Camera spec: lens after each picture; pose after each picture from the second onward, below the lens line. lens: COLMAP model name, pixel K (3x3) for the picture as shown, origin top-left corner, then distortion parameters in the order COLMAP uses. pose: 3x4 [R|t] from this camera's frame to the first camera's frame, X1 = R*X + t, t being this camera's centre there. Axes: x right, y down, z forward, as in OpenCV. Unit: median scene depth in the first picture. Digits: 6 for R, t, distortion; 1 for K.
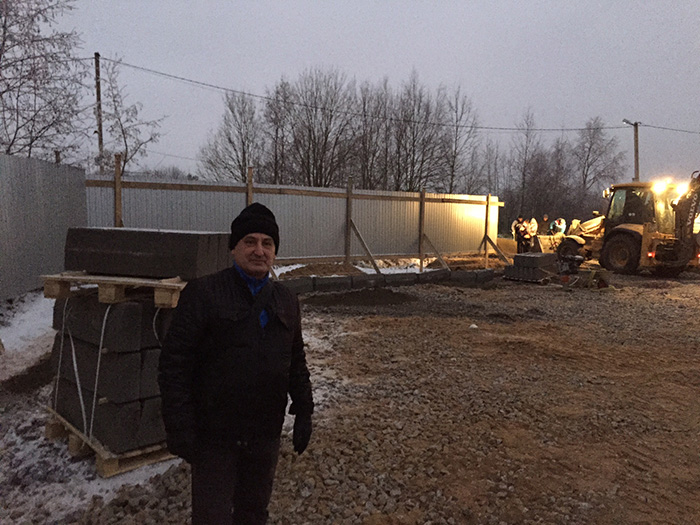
lens RADIAL K [[596.9, 0, 345.9], [0, 596.9, 263.1], [0, 0, 1]] dist [0.062902, -0.050876]
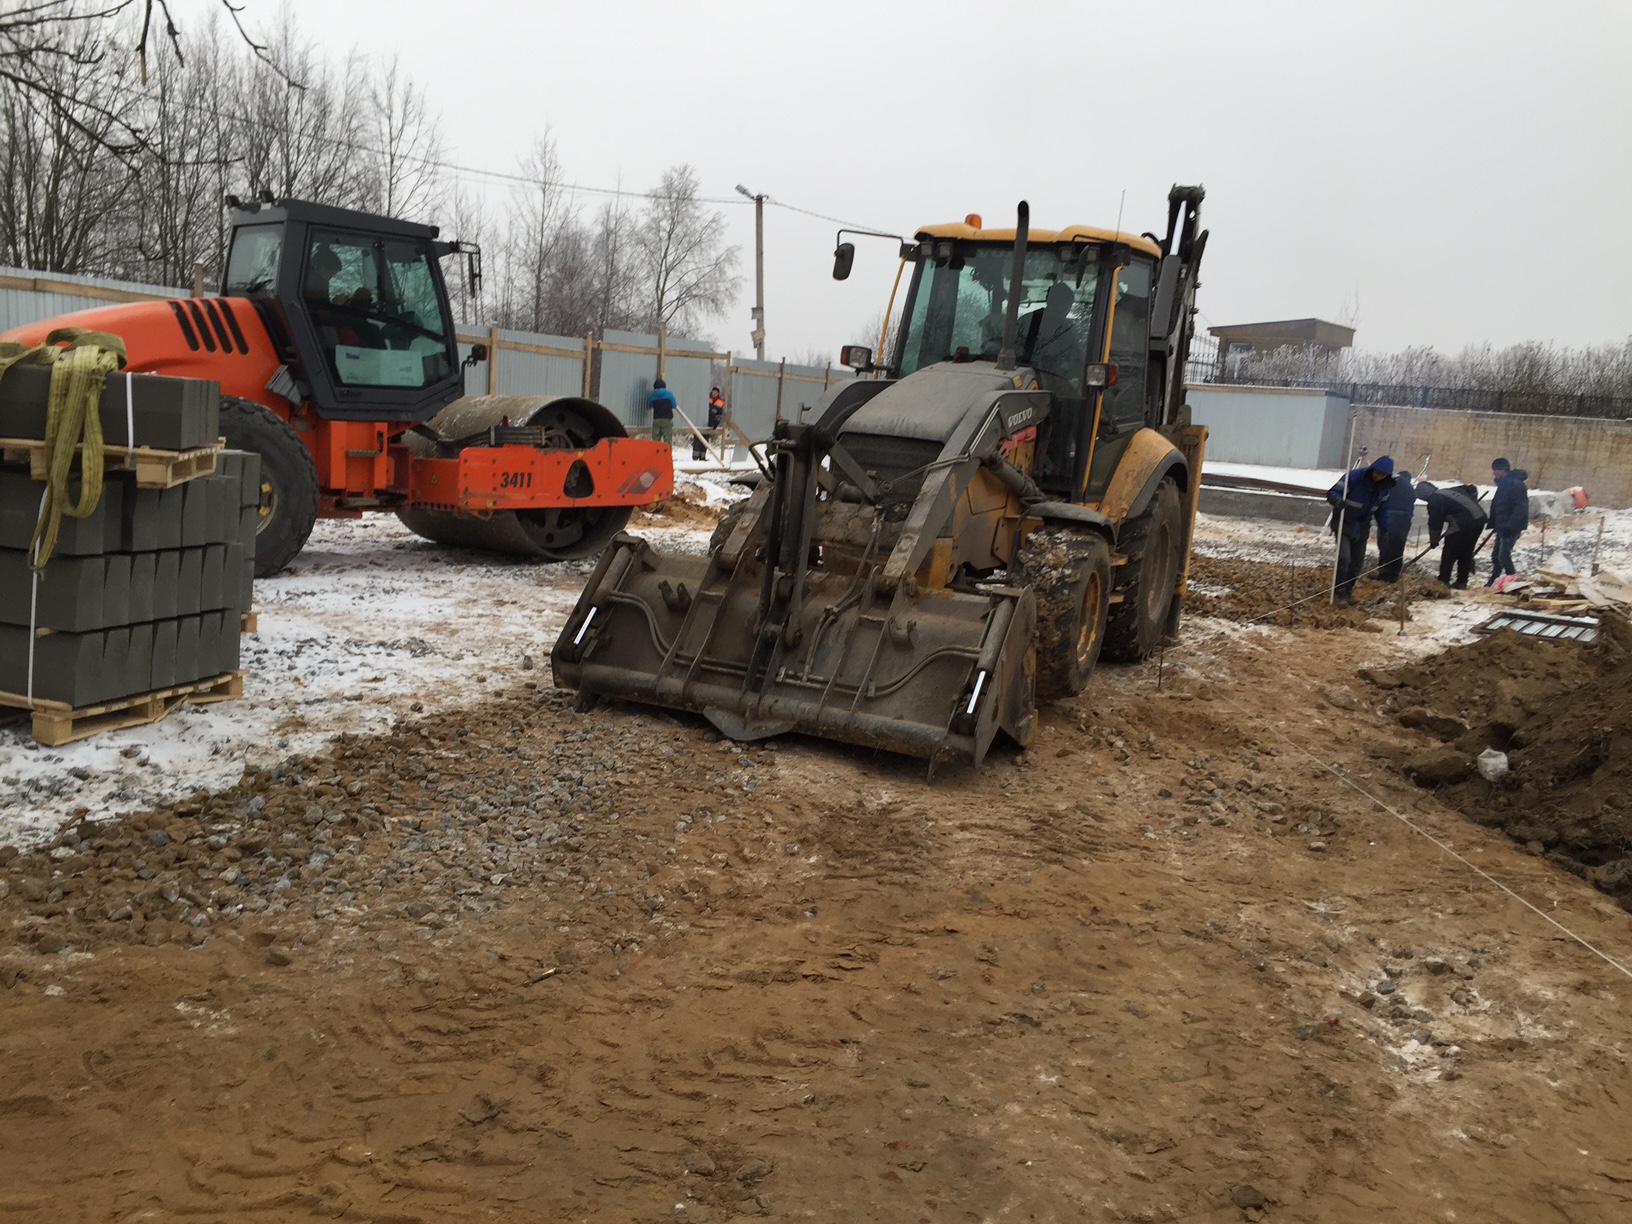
lens RADIAL K [[1391.7, 0, 813.7], [0, 1391.7, 624.4], [0, 0, 1]] dist [0.062902, -0.050876]
pose [[0.881966, -0.035744, 0.469955, -0.036839], [-0.013005, 0.994895, 0.100075, 0.005453], [-0.471133, -0.094375, 0.876999, -0.069913]]
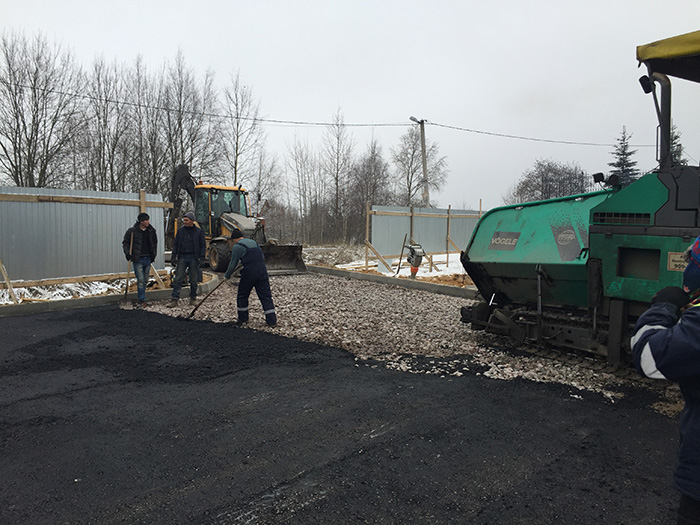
lens RADIAL K [[596.9, 0, 346.7], [0, 596.9, 262.0], [0, 0, 1]] dist [0.062902, -0.050876]
pose [[0.976947, -0.027893, 0.211653, 0.156159], [0.031956, 0.999364, -0.015796, -0.006113], [-0.211078, 0.022196, 0.977217, 0.129975]]
